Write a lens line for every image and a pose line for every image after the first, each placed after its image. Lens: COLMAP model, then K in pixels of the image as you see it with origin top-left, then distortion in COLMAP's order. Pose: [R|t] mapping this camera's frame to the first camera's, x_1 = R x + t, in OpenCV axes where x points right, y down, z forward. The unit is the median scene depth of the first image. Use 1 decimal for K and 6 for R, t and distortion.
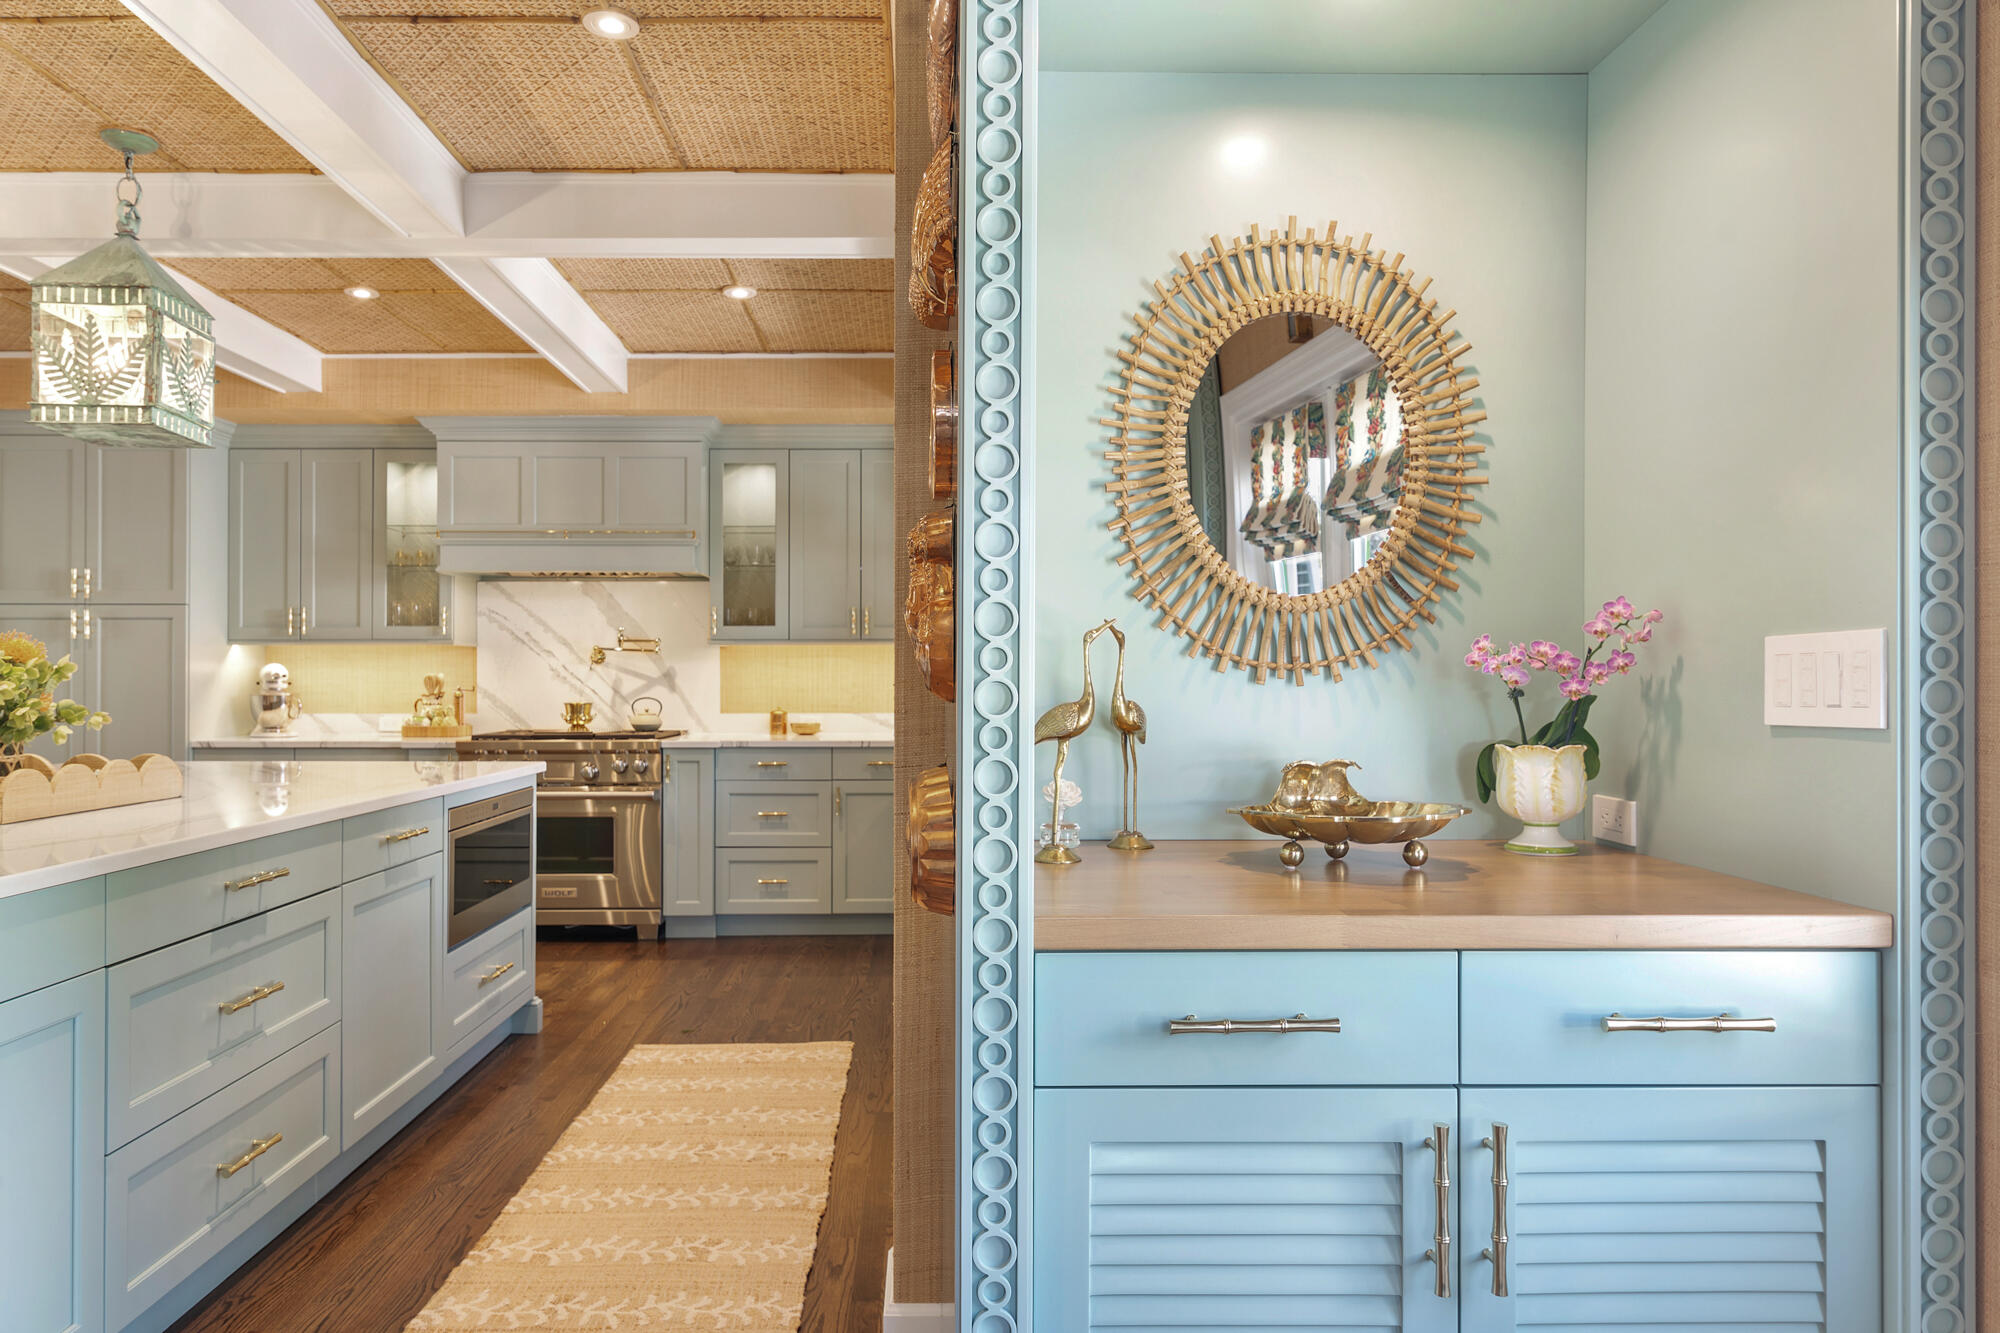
lens RADIAL K [[1347.1, 0, 997.7], [0, 1347.1, 671.2], [0, 0, 1]] dist [-0.004433, -0.000352]
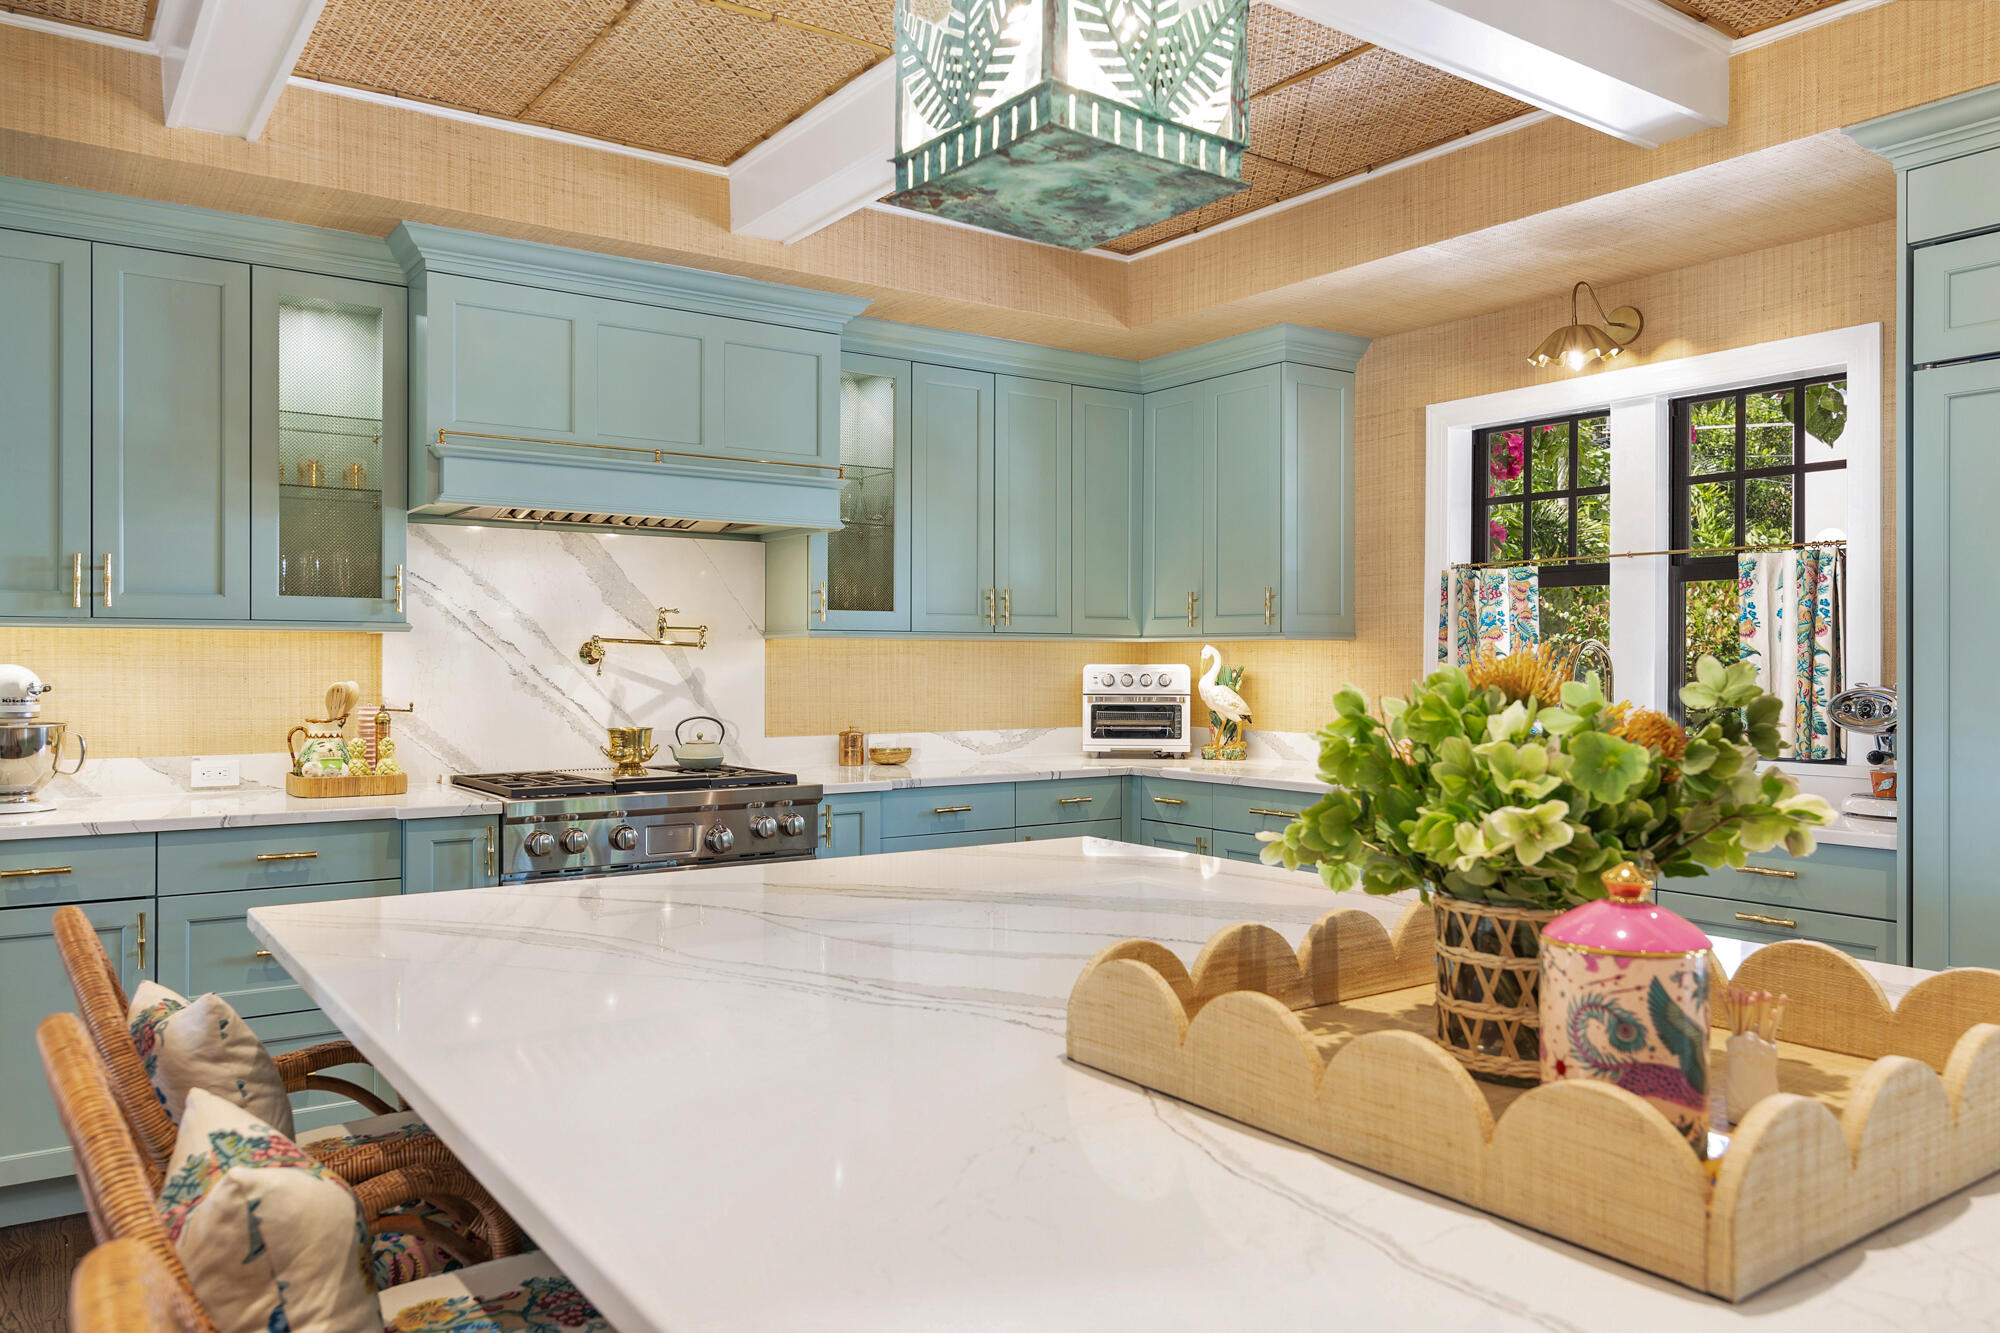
lens RADIAL K [[1428.0, 0, 1037.4], [0, 1428.0, 670.7], [0, 0, 1]] dist [-0.004402, 0.004018]
pose [[0.813035, -0.002387, 0.582210, -0.529291], [-0.005361, 0.999919, 0.011586, -0.011388], [-0.582190, -0.012541, 0.812956, 0.345513]]
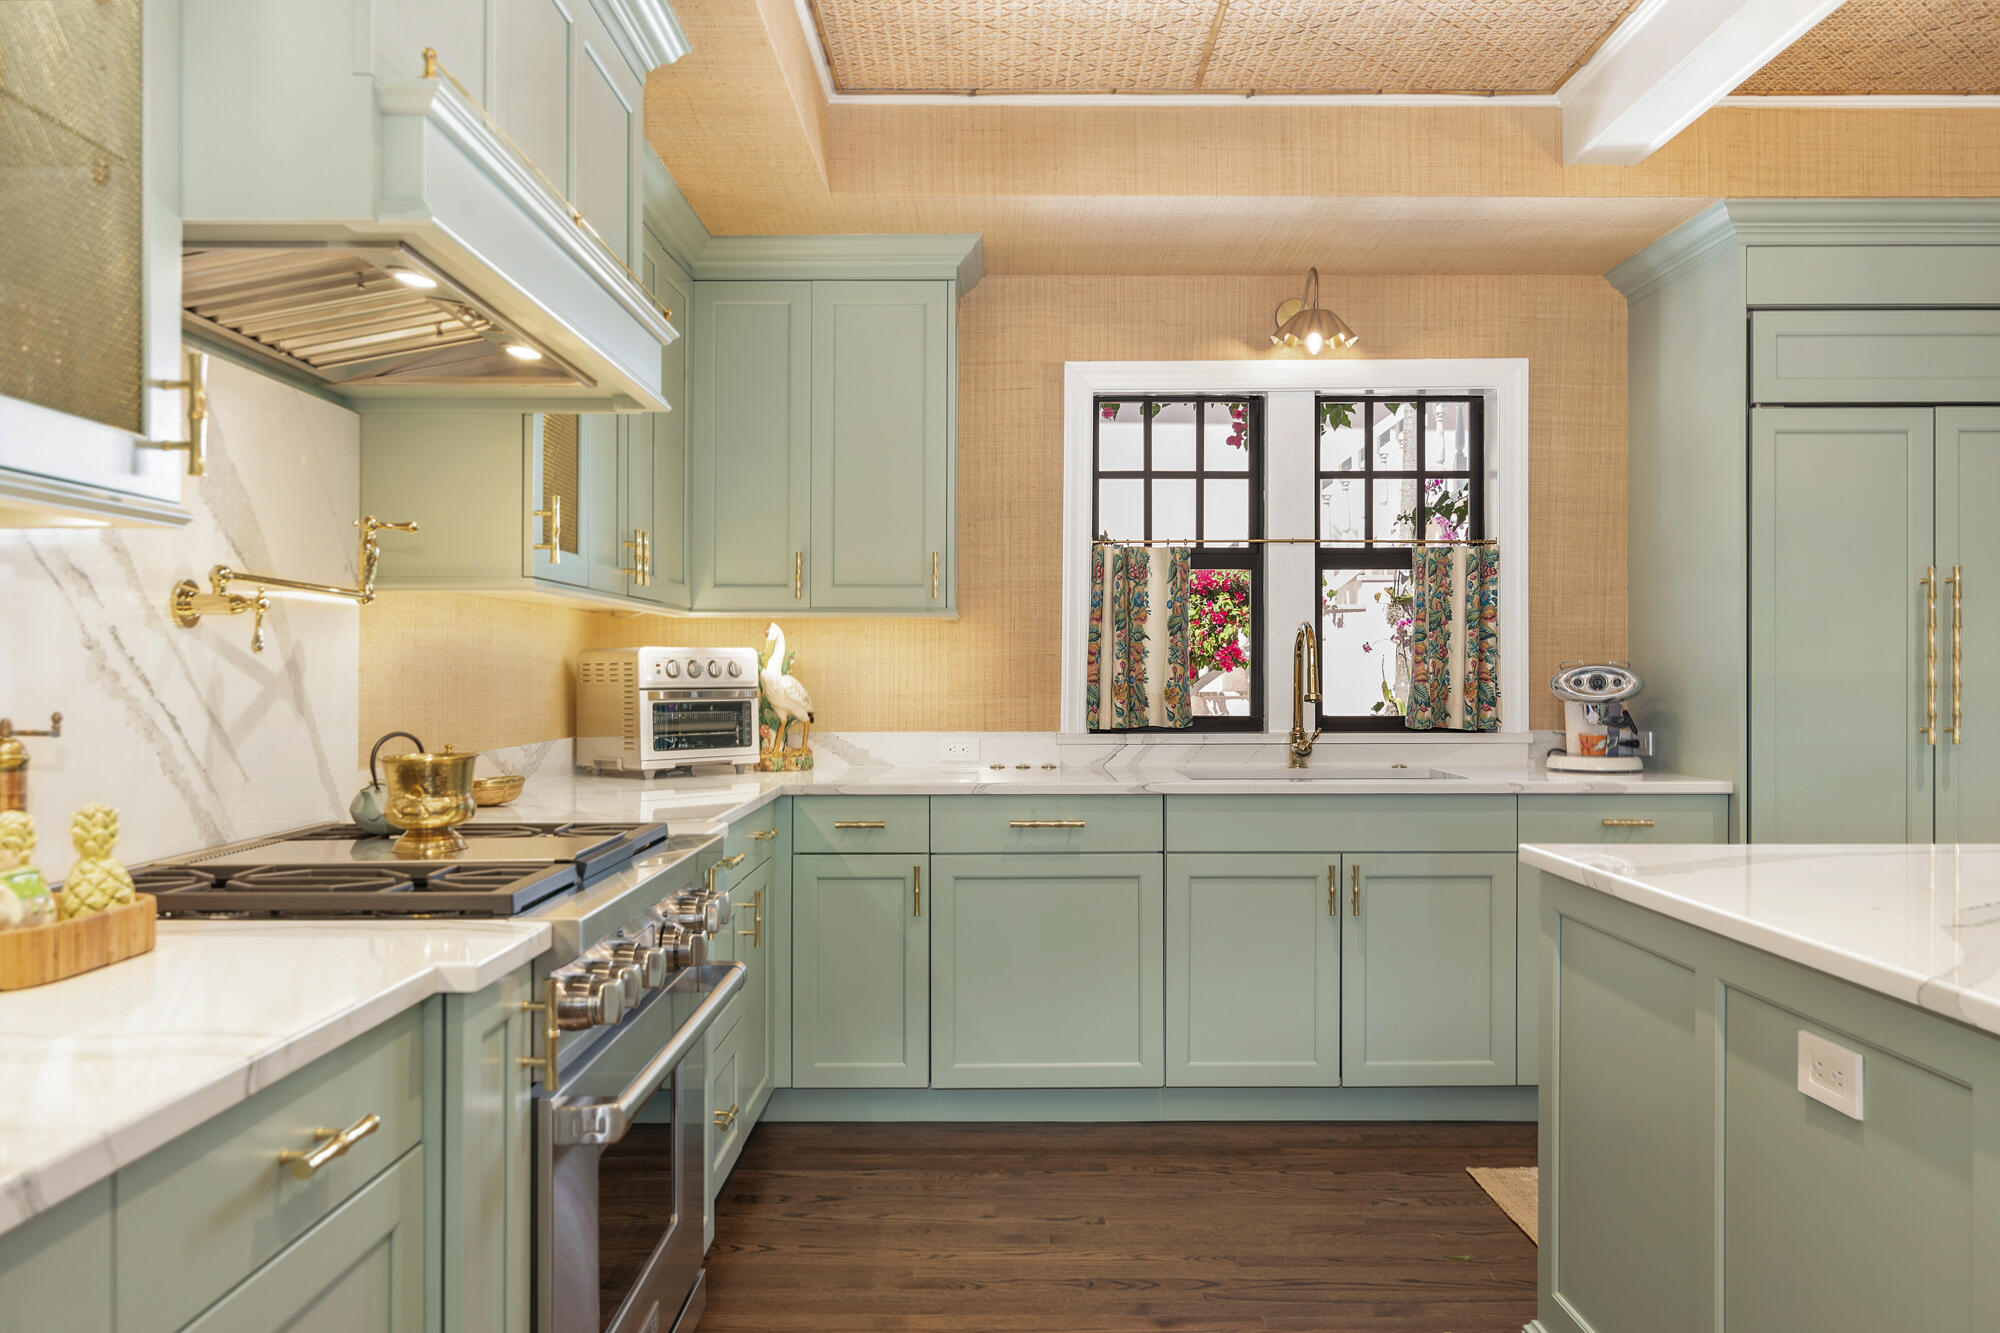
lens RADIAL K [[1518.8, 0, 1006.4], [0, 1518.8, 670.5], [0, 0, 1]] dist [0.001106, 0.003914]
pose [[0.004335, -0.000085, 0.999991, -0.642817], [-0.005664, 0.999984, 0.000109, 0.003018], [-0.999975, -0.005664, 0.004335, 0.844227]]
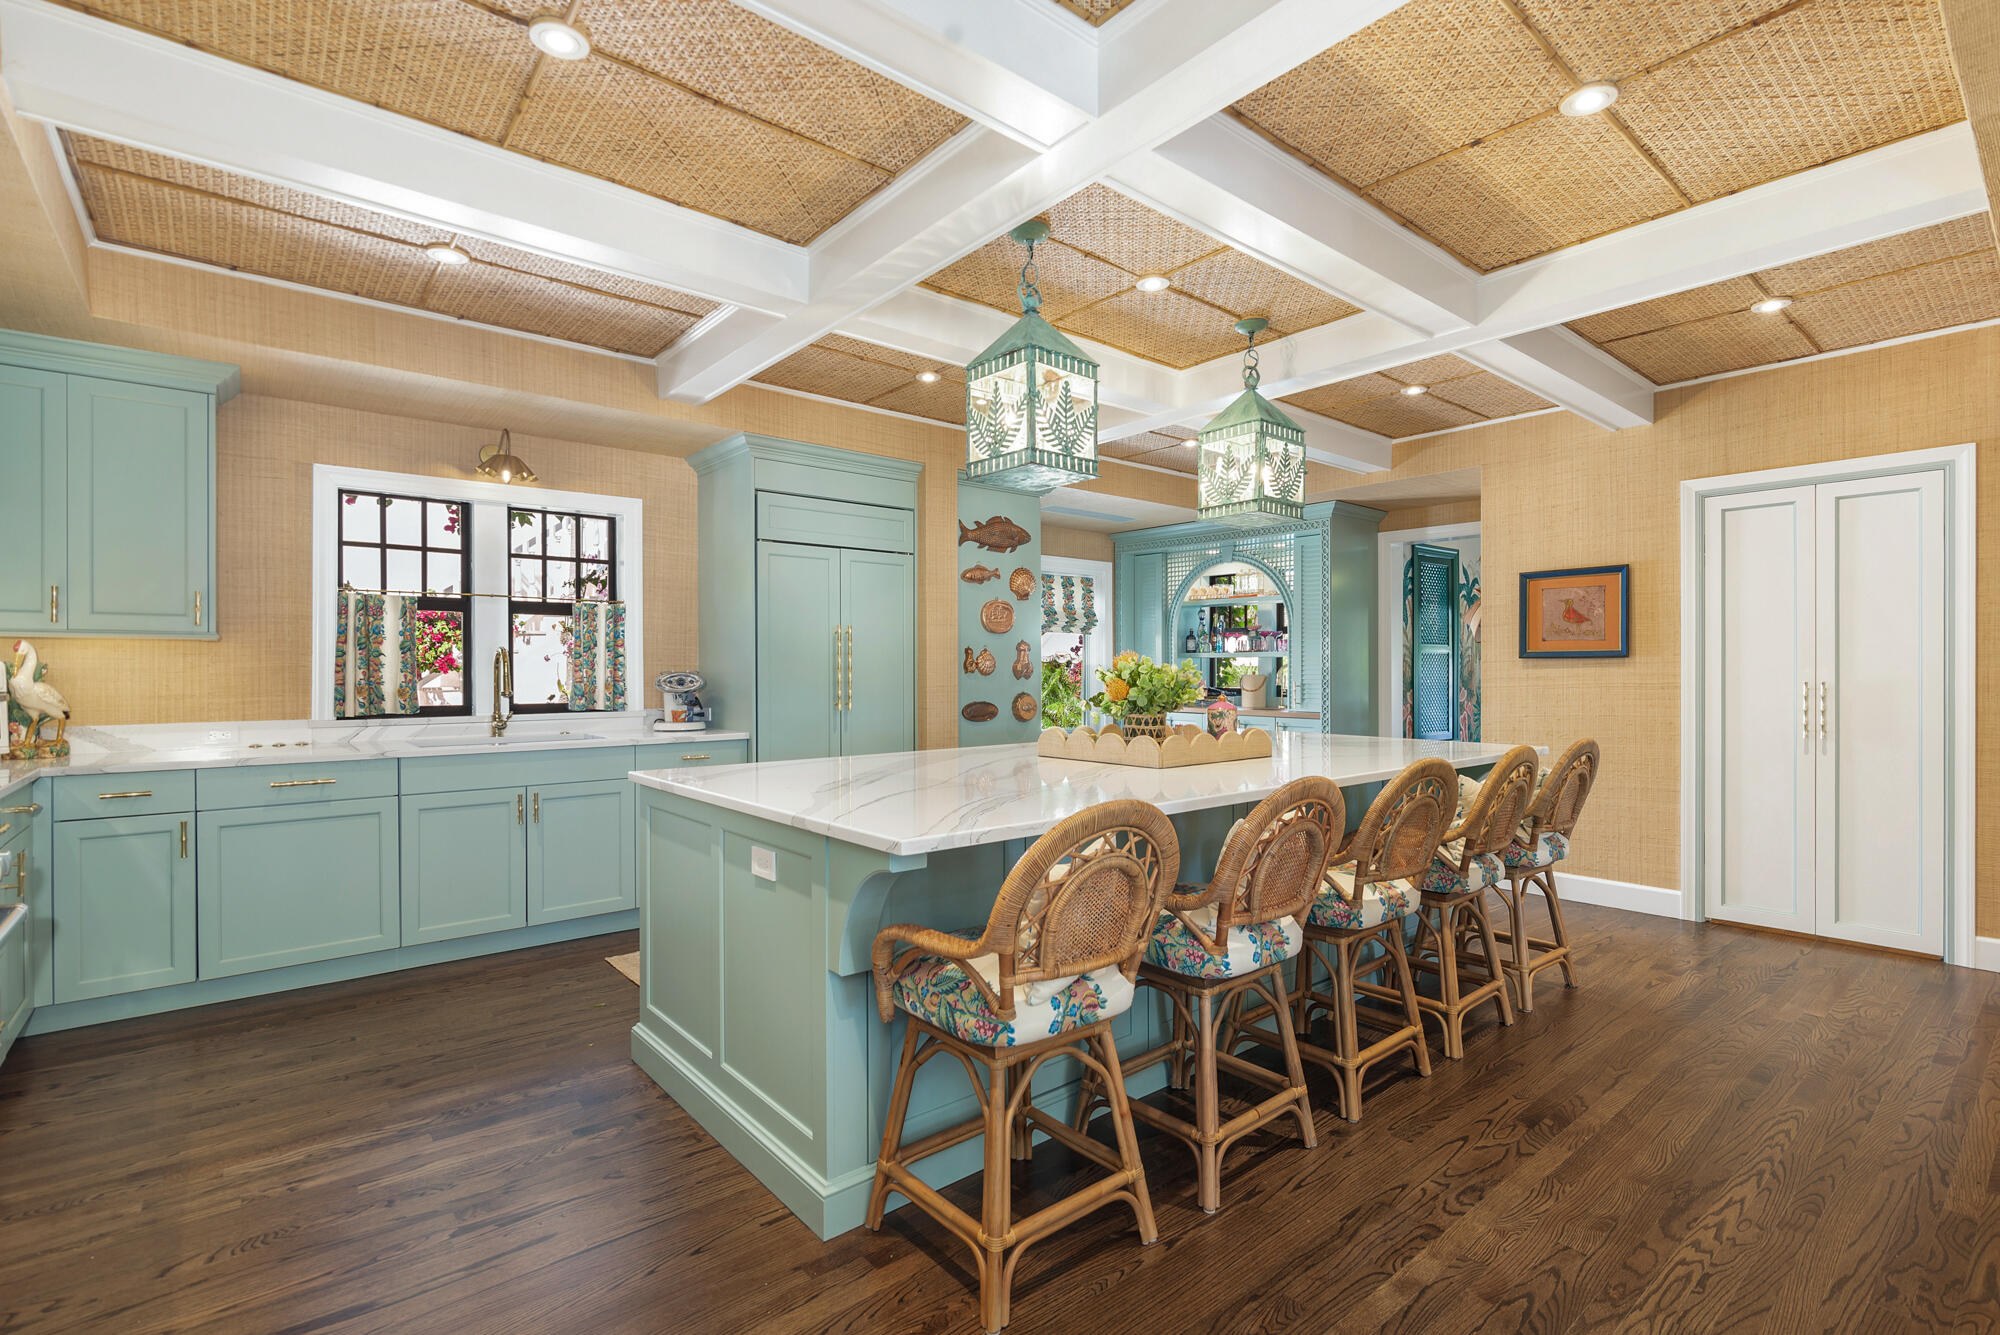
lens RADIAL K [[911.7, 0, 1010.0], [0, 911.7, 678.7], [0, 0, 1]] dist [0.000164, -0.000759]
pose [[-0.641140, -0.007448, 0.767388, -0.707115], [-0.004180, 0.999972, 0.006212, -0.001644], [-0.767412, 0.000775, -0.641153, 0.854619]]
